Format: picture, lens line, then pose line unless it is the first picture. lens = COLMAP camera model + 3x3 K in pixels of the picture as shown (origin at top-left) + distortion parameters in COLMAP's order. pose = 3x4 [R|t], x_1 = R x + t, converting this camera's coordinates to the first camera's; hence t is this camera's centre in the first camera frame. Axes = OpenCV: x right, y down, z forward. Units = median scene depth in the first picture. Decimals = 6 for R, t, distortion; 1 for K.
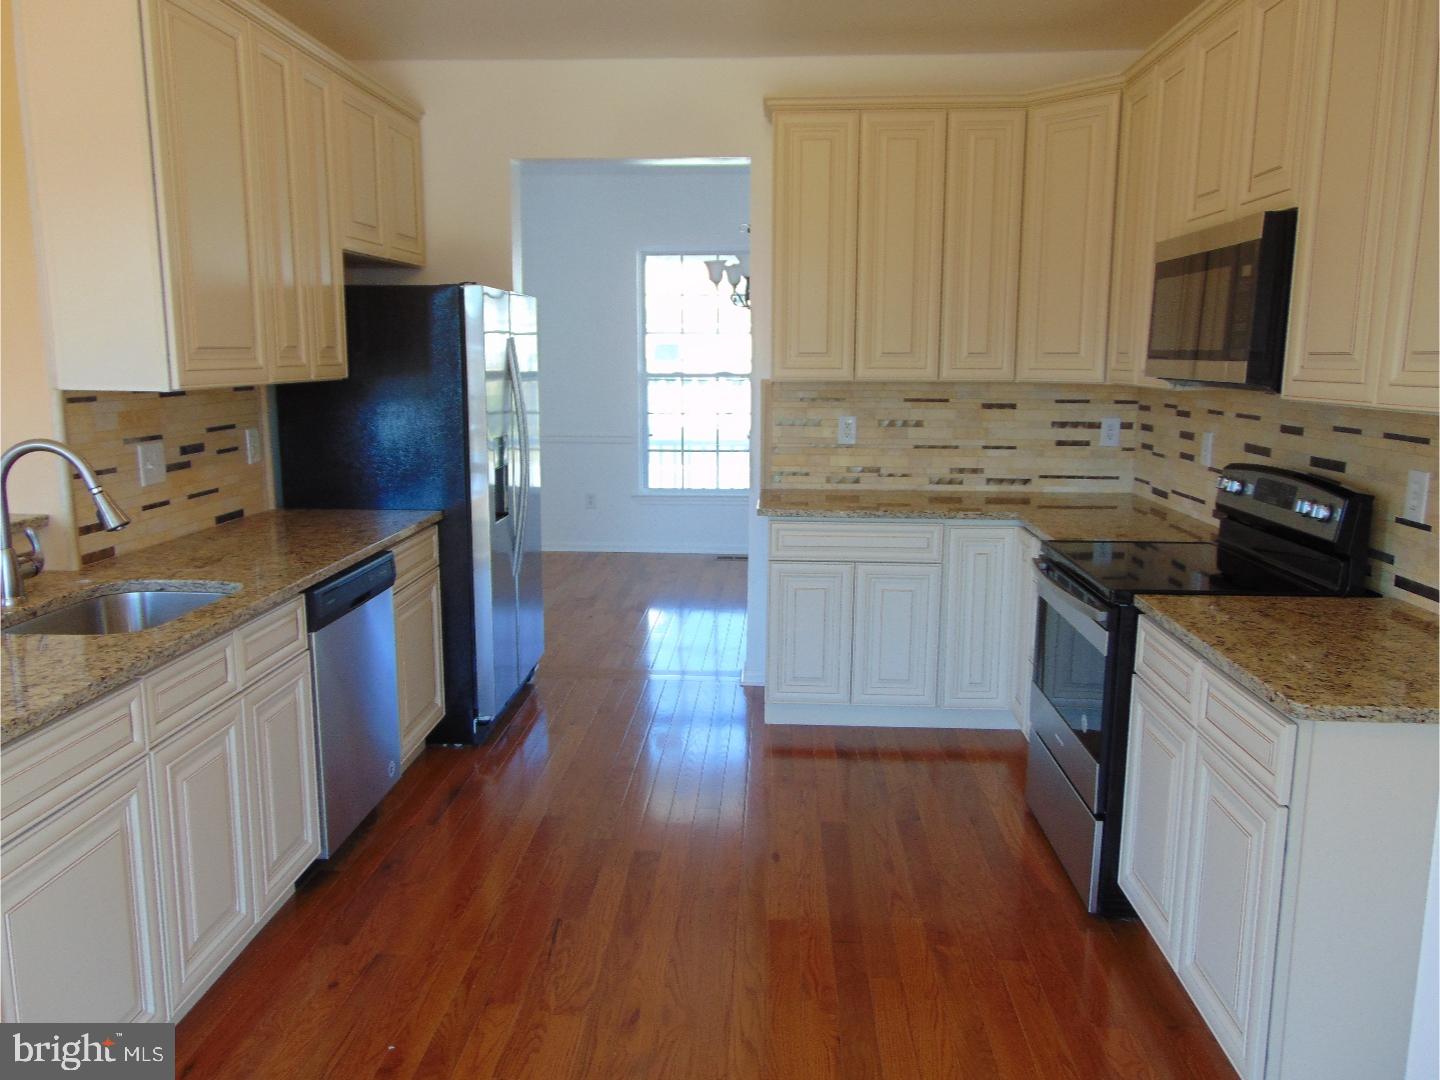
lens RADIAL K [[1077.2, 0, 720.0], [0, 1077.2, 540.0], [0, 0, 1]] dist [-0.050653, 0.111196]
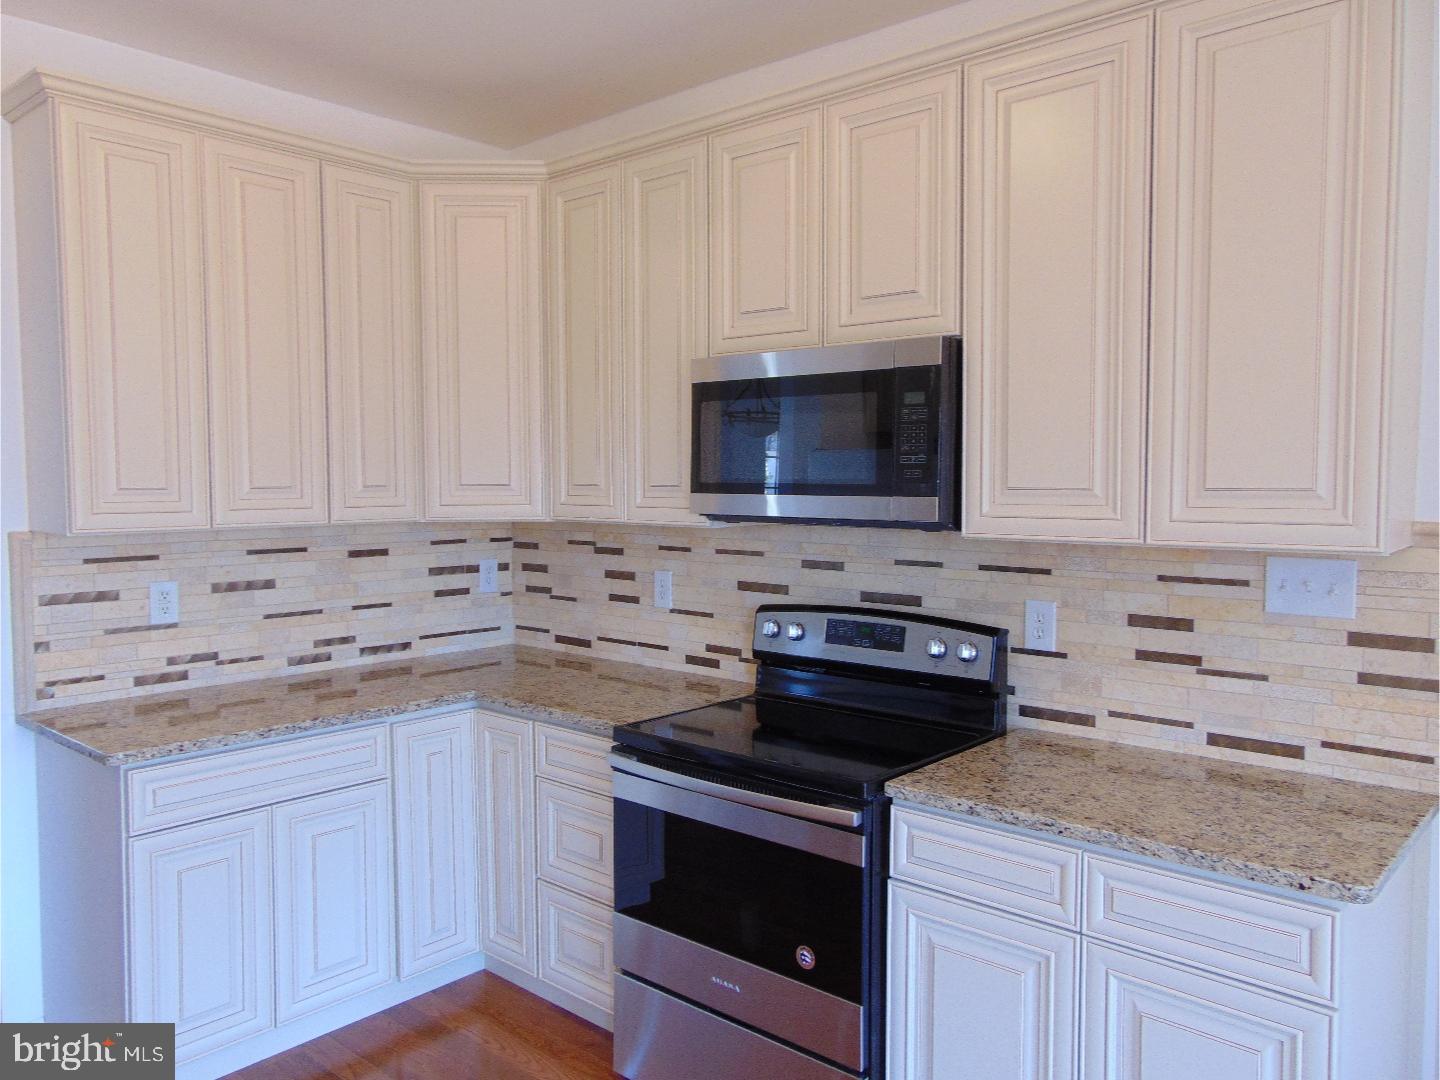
lens RADIAL K [[1077.2, 0, 720.0], [0, 1077.2, 540.0], [0, 0, 1]] dist [-0.050653, 0.111196]
pose [[0.620243, -0.047540, 0.782968, -0.186733], [0.135860, 0.989587, -0.047538, -0.063564], [-0.772554, 0.135859, 0.620243, 0.329334]]
